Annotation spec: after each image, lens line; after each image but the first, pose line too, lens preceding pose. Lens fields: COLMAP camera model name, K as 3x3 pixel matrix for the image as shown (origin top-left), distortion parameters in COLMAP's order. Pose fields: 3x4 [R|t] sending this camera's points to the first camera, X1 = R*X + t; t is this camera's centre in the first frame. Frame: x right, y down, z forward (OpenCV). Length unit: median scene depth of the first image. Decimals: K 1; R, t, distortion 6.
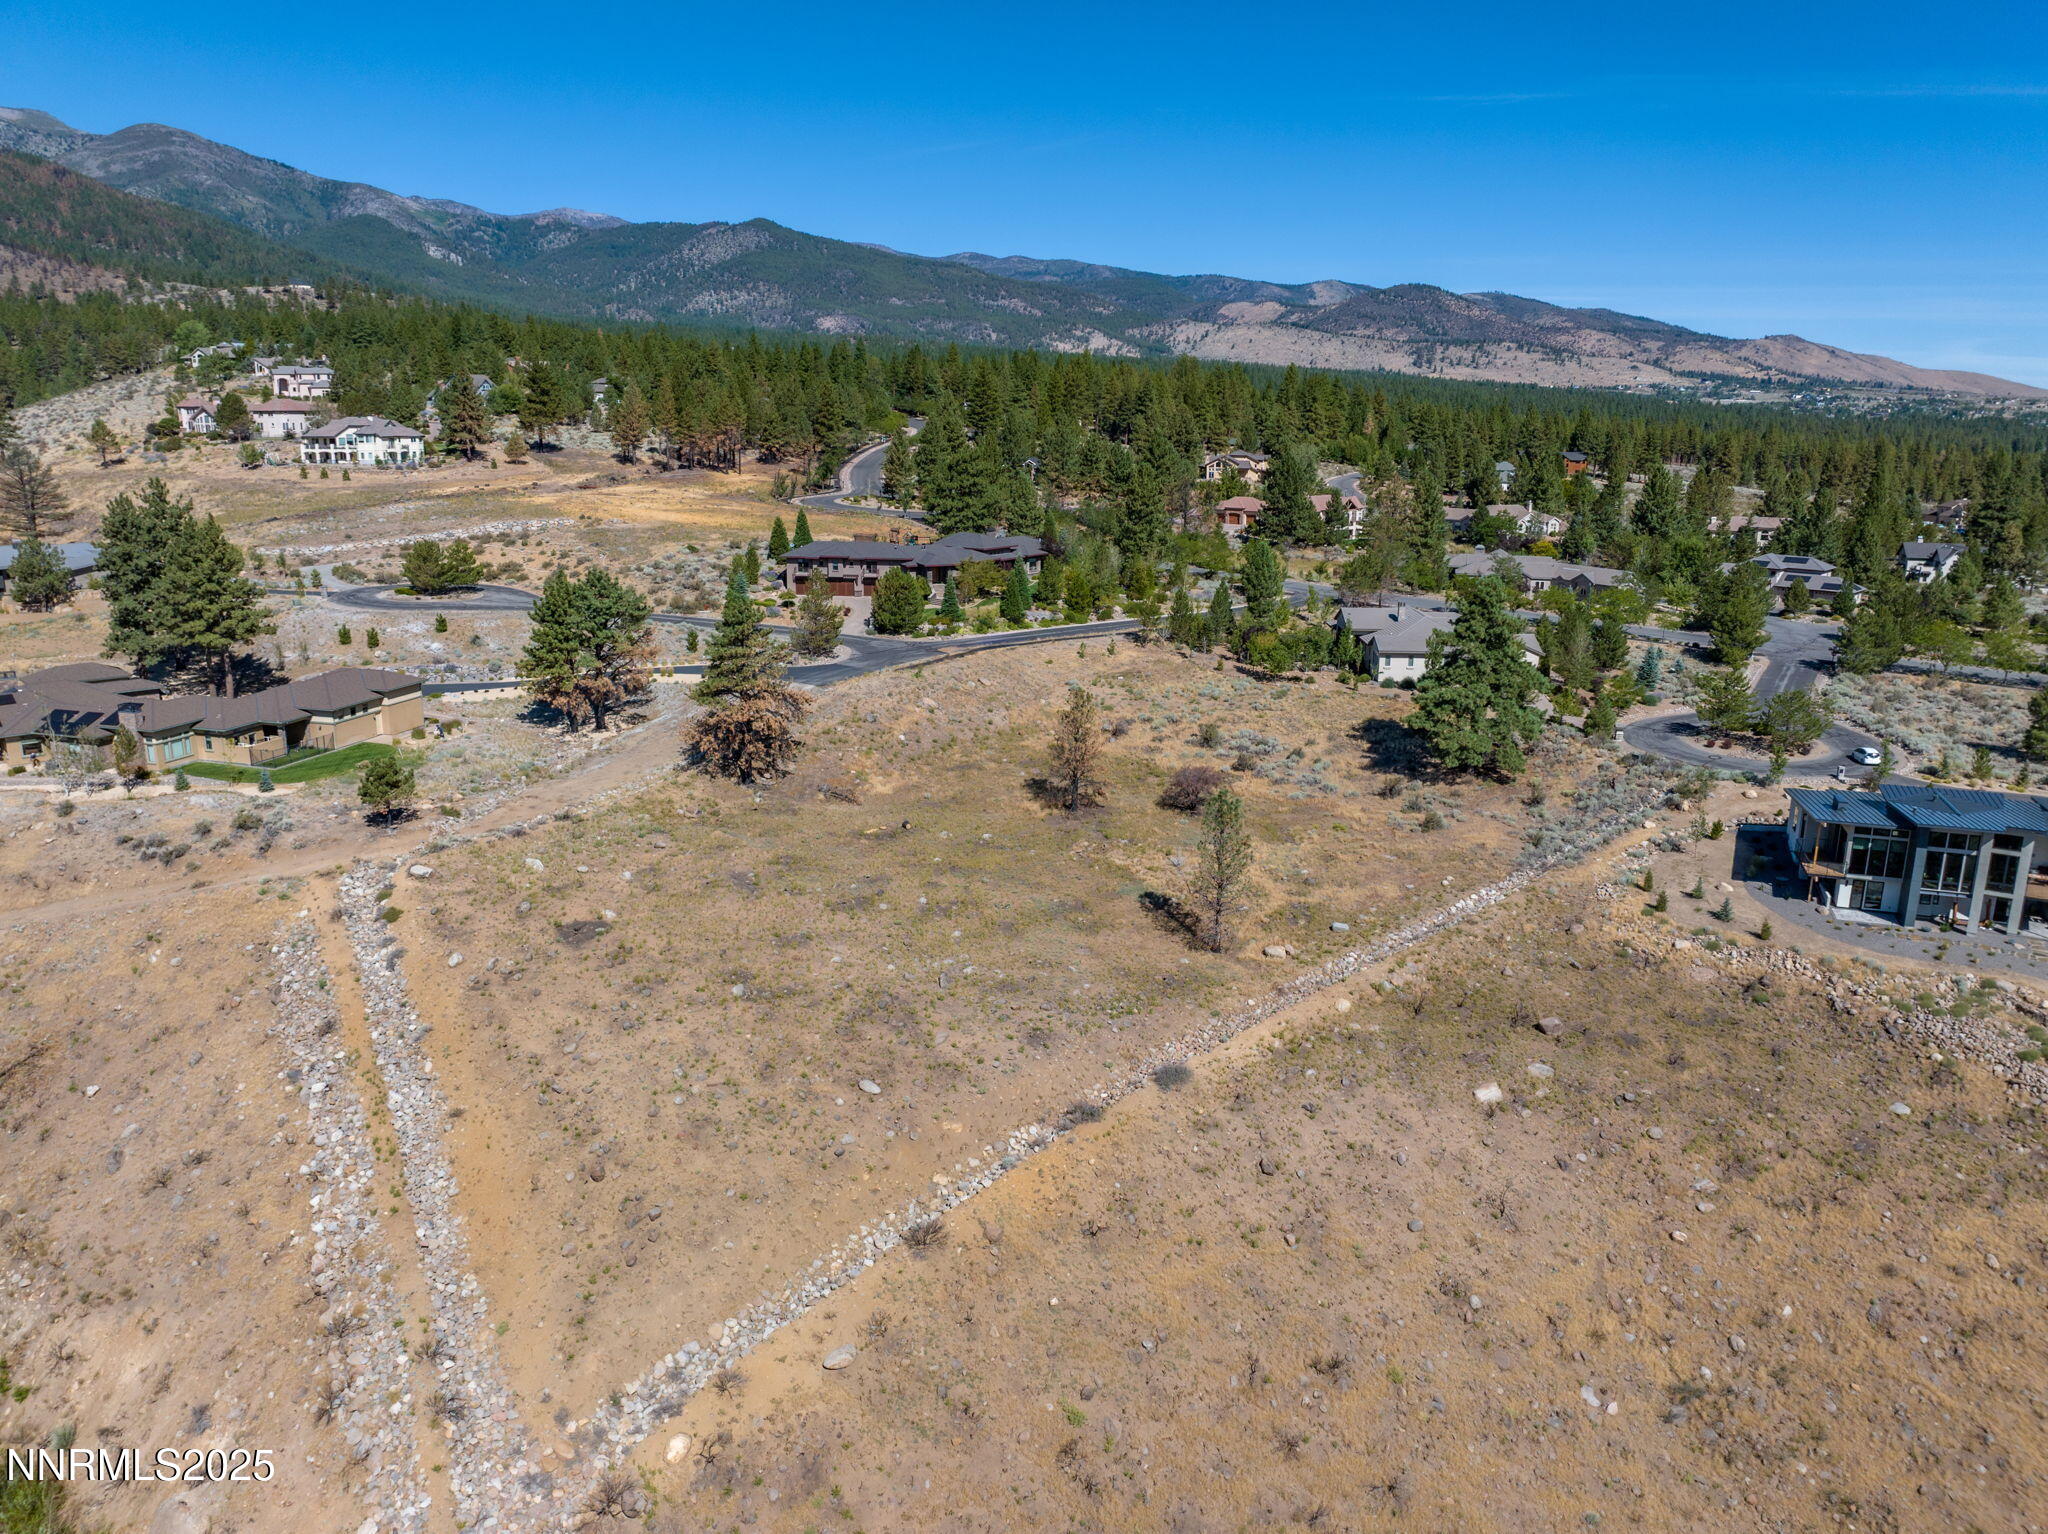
lens RADIAL K [[1440.7, 0, 1022.5], [0, 1440.7, 752.3], [0, 0, 1]] dist [-0.043444, 0.010042]
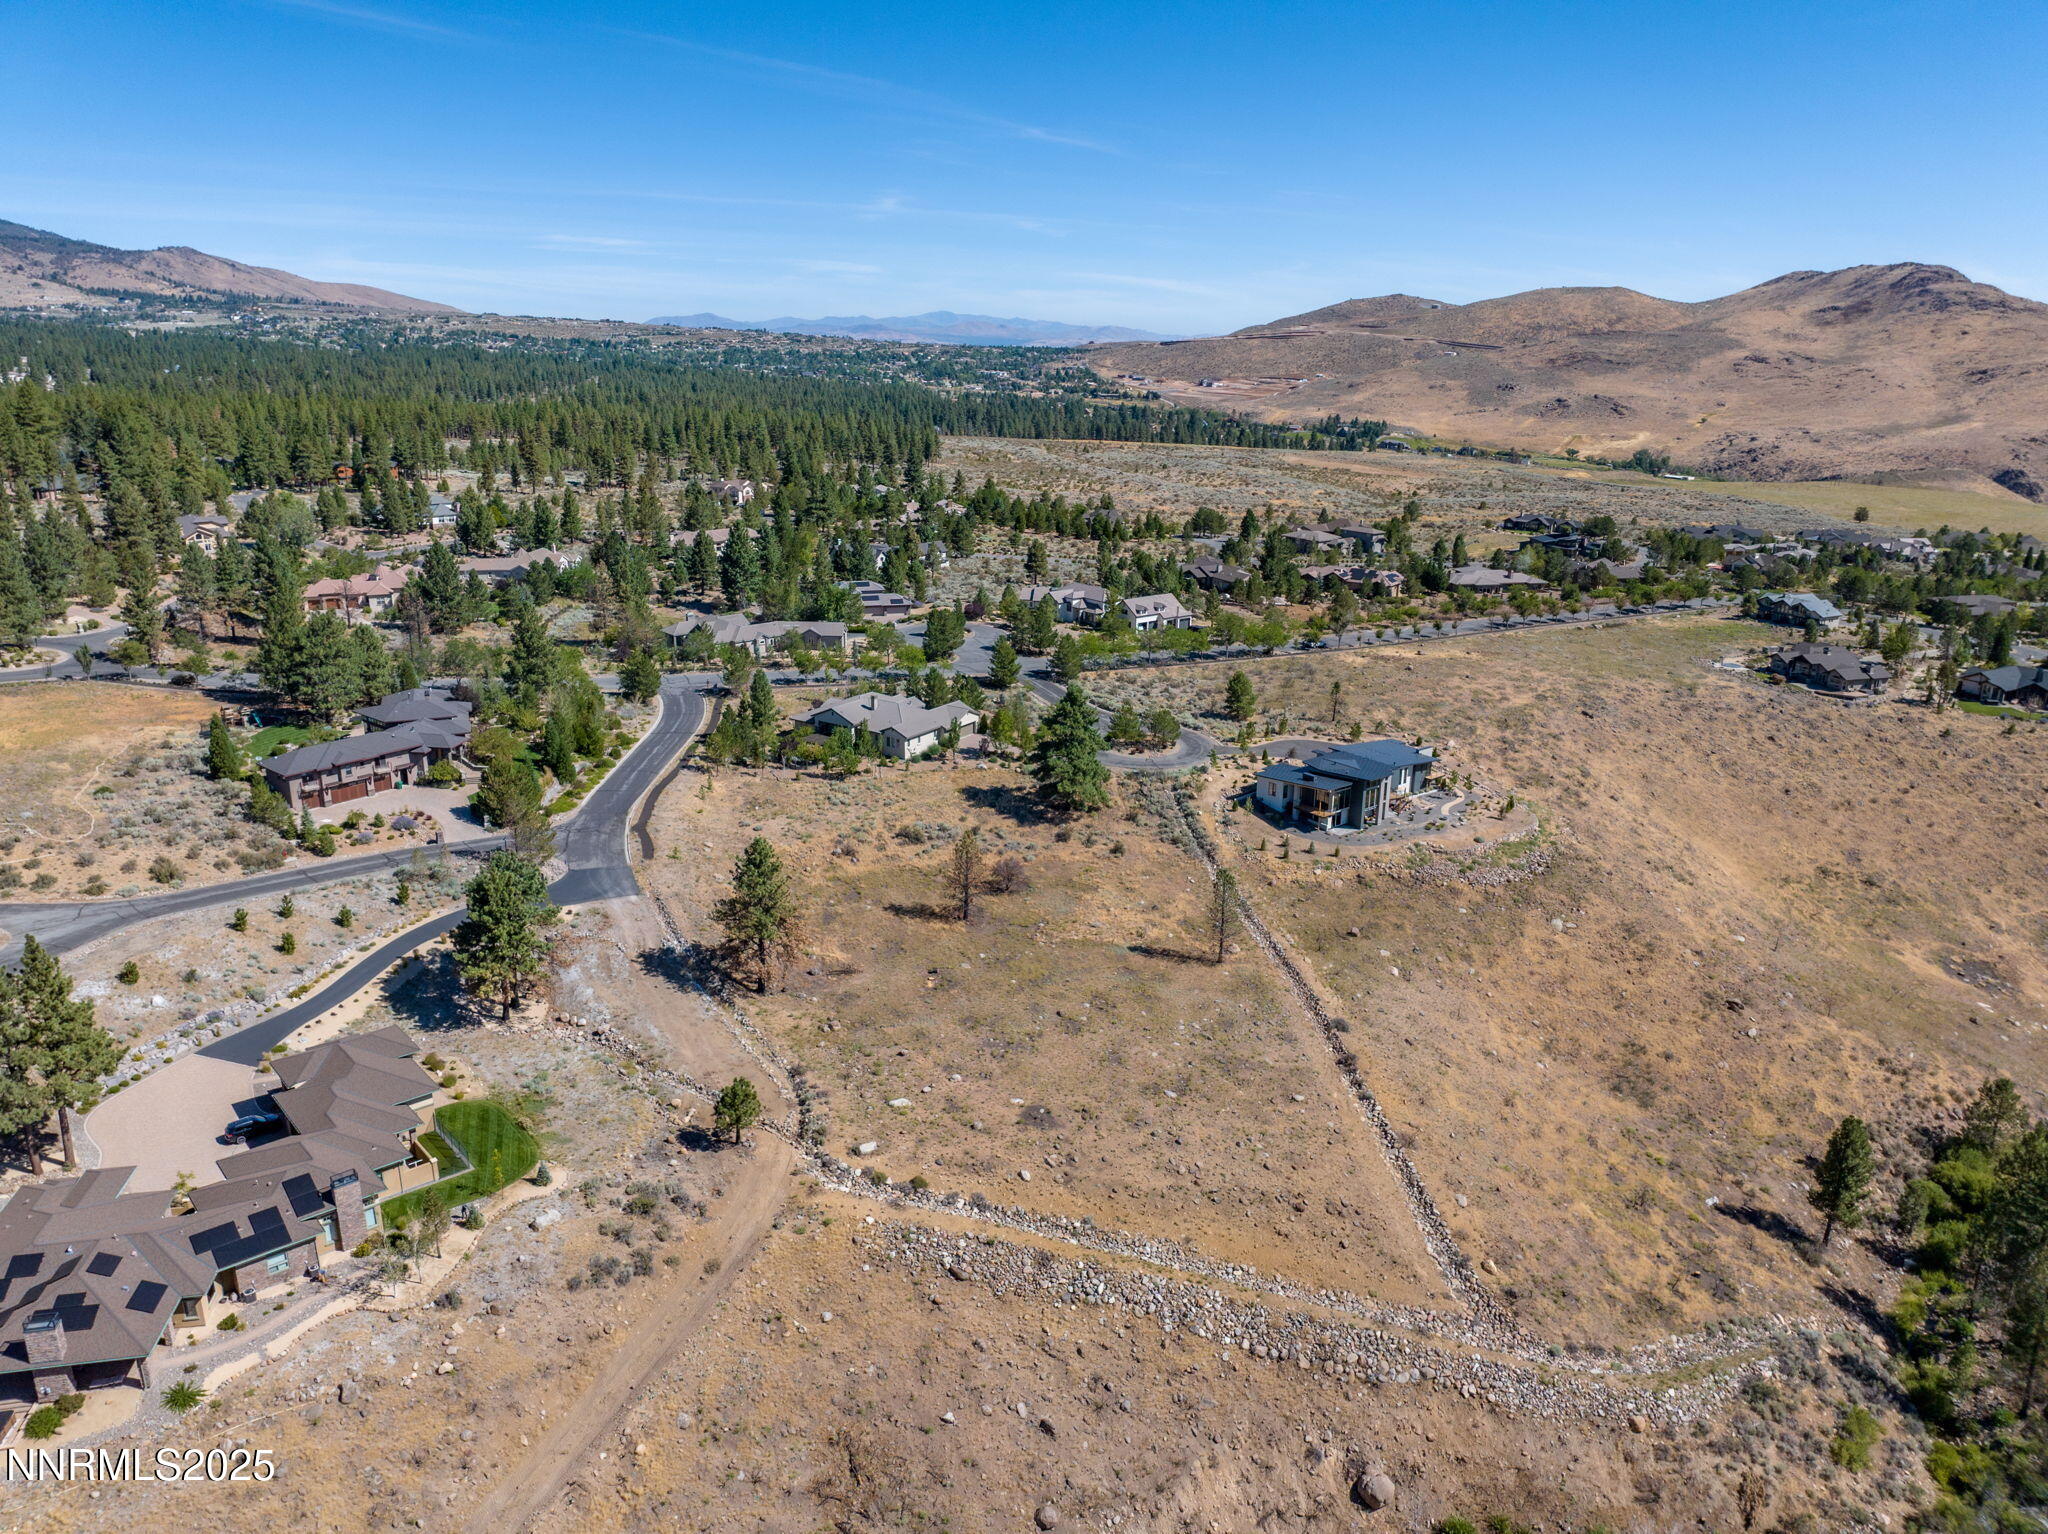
lens RADIAL K [[1440.7, 0, 1022.4], [0, 1440.7, 759.6], [0, 0, 1]] dist [-0.043444, 0.010042]
pose [[0.536649, -0.246554, 0.806982, -0.577534], [0.192635, 0.966902, 0.167310, -0.186441], [-0.821523, 0.065666, 0.566381, 0.103284]]
